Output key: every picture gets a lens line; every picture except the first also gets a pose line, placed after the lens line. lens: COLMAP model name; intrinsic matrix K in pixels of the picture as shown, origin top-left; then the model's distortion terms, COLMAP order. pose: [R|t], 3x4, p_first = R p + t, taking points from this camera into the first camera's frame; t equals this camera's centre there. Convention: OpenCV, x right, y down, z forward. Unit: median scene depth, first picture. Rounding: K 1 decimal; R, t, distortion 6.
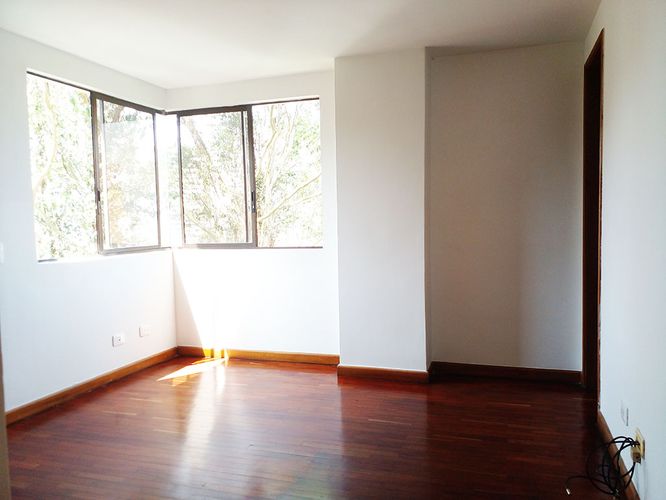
lens RADIAL K [[540.4, 0, 334.2], [0, 540.4, 249.0], [0, 0, 1]] dist [0.057182, -0.063257]
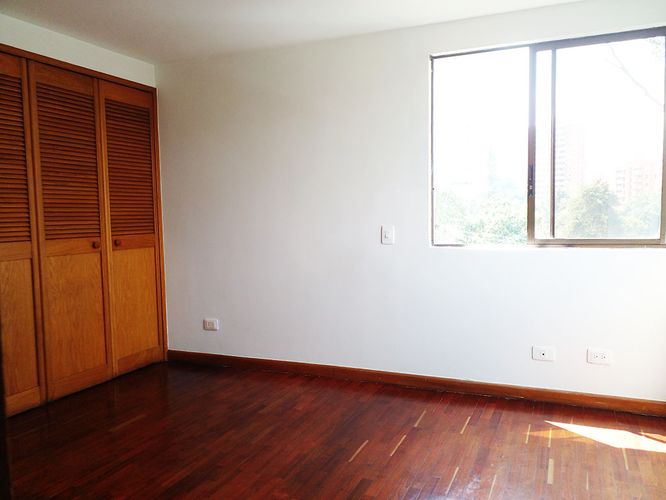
lens RADIAL K [[540.4, 0, 338.5], [0, 540.4, 253.2], [0, 0, 1]] dist [0.057182, -0.063257]
pose [[-0.090168, 0.092655, -0.991607, 0.408969], [-0.033238, 0.994828, 0.095979, -0.045818], [0.995372, 0.041614, -0.086622, 0.774219]]
